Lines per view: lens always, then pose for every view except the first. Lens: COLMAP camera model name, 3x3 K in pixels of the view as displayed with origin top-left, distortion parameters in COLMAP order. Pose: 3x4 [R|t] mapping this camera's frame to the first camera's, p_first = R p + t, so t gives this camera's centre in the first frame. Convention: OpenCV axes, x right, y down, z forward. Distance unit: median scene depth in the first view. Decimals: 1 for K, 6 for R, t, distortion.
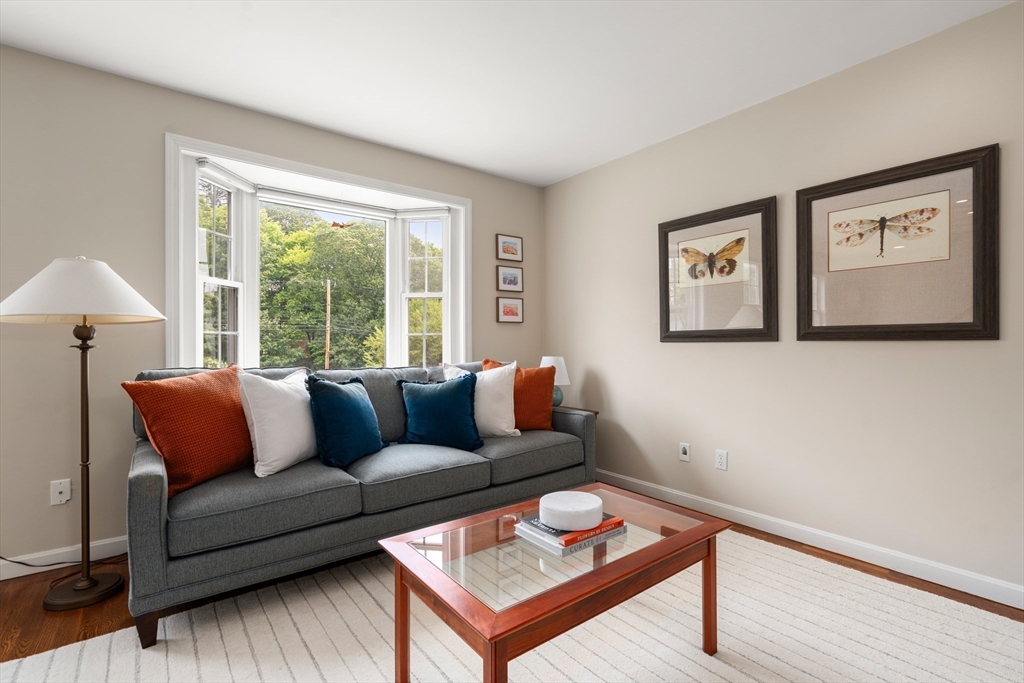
lens RADIAL K [[466.5, 0, 506.8], [0, 466.5, 341.9], [0, 0, 1]] dist [-0.006282, 0.002780]
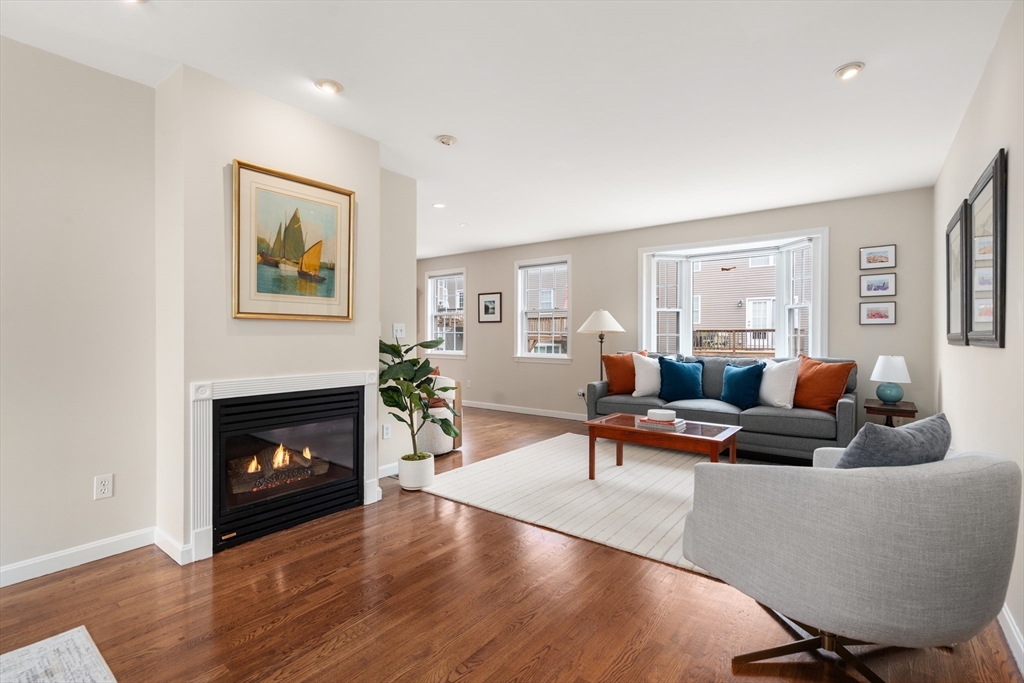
lens RADIAL K [[466.5, 0, 512.3], [0, 466.5, 340.5], [0, 0, 1]] dist [-0.006282, 0.002780]
pose [[0.256739, 0.010852, -0.966420, 1.194146], [-0.002177, 0.999941, 0.010650, -0.018803], [0.966478, -0.000631, 0.256747, -0.169757]]
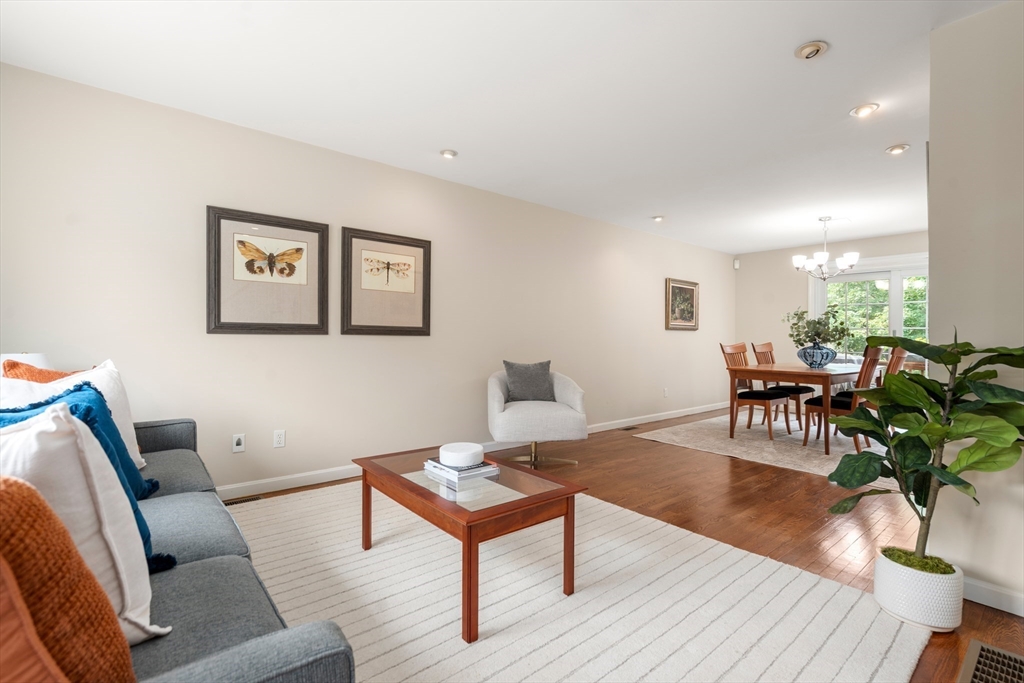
lens RADIAL K [[466.5, 0, 507.9], [0, 466.5, 343.4], [0, 0, 1]] dist [-0.006282, 0.002780]
pose [[-0.041348, -0.009071, 0.999104, -0.707859], [-0.013512, 0.999872, 0.008519, 0.004639], [-0.999053, -0.013148, -0.041466, 0.504896]]
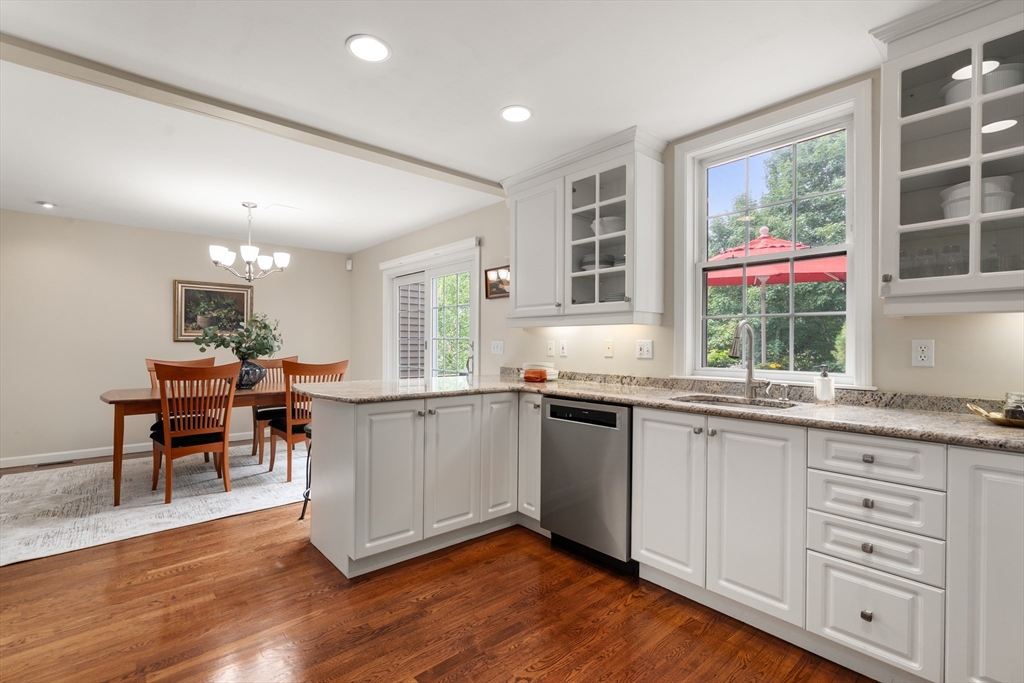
lens RADIAL K [[466.5, 0, 509.3], [0, 466.5, 345.4], [0, 0, 1]] dist [-0.006282, 0.002780]
pose [[-0.073124, 0.001385, 0.997322, -0.451409], [-0.007522, 0.999970, -0.001941, -0.045403], [-0.997295, -0.007644, -0.073111, -1.552662]]
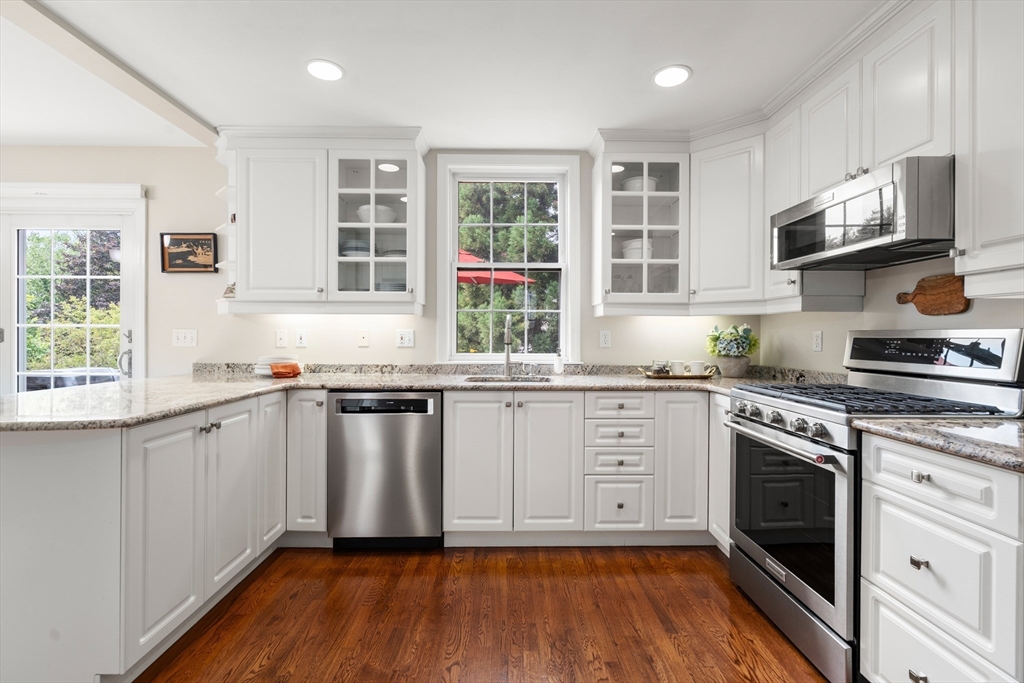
lens RADIAL K [[466.5, 0, 511.7], [0, 466.5, 337.5], [0, 0, 1]] dist [-0.006282, 0.002780]
pose [[-0.809883, -0.000632, 0.586591, -0.272869], [-0.000640, 1.000000, 0.000194, -0.043389], [-0.586591, -0.000219, -0.809883, -1.179717]]
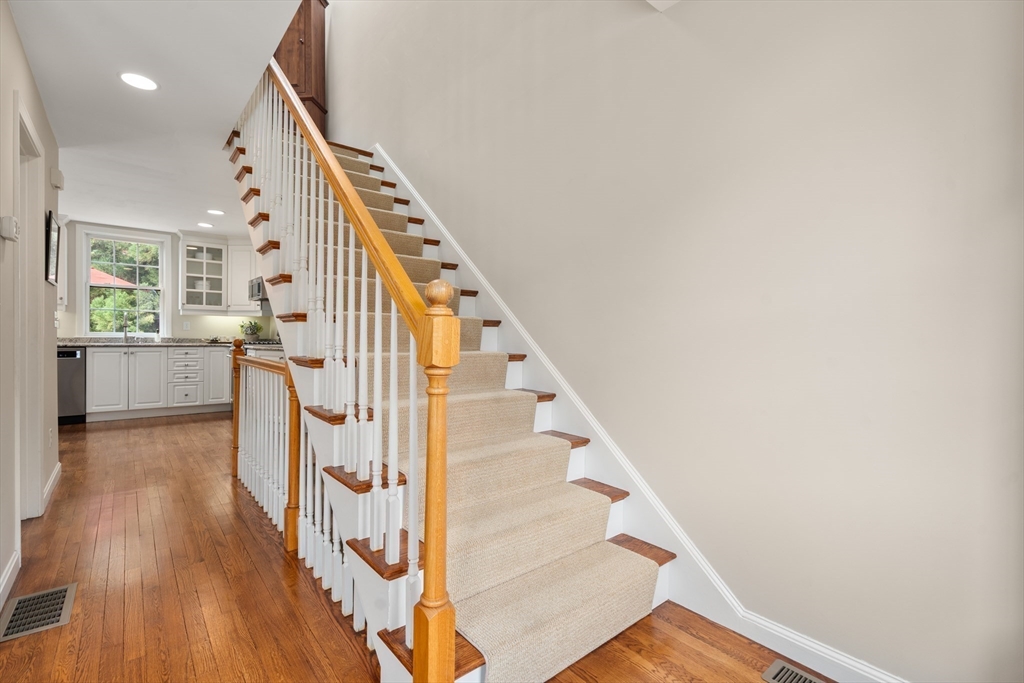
lens RADIAL K [[466.5, 0, 509.7], [0, 466.5, 343.2], [0, 0, 1]] dist [-0.006282, 0.002780]
pose [[-0.998946, -0.007849, -0.045235, -1.306462], [-0.008357, 0.999904, 0.011052, 0.007388], [0.045144, 0.011418, -0.998915, 0.175530]]
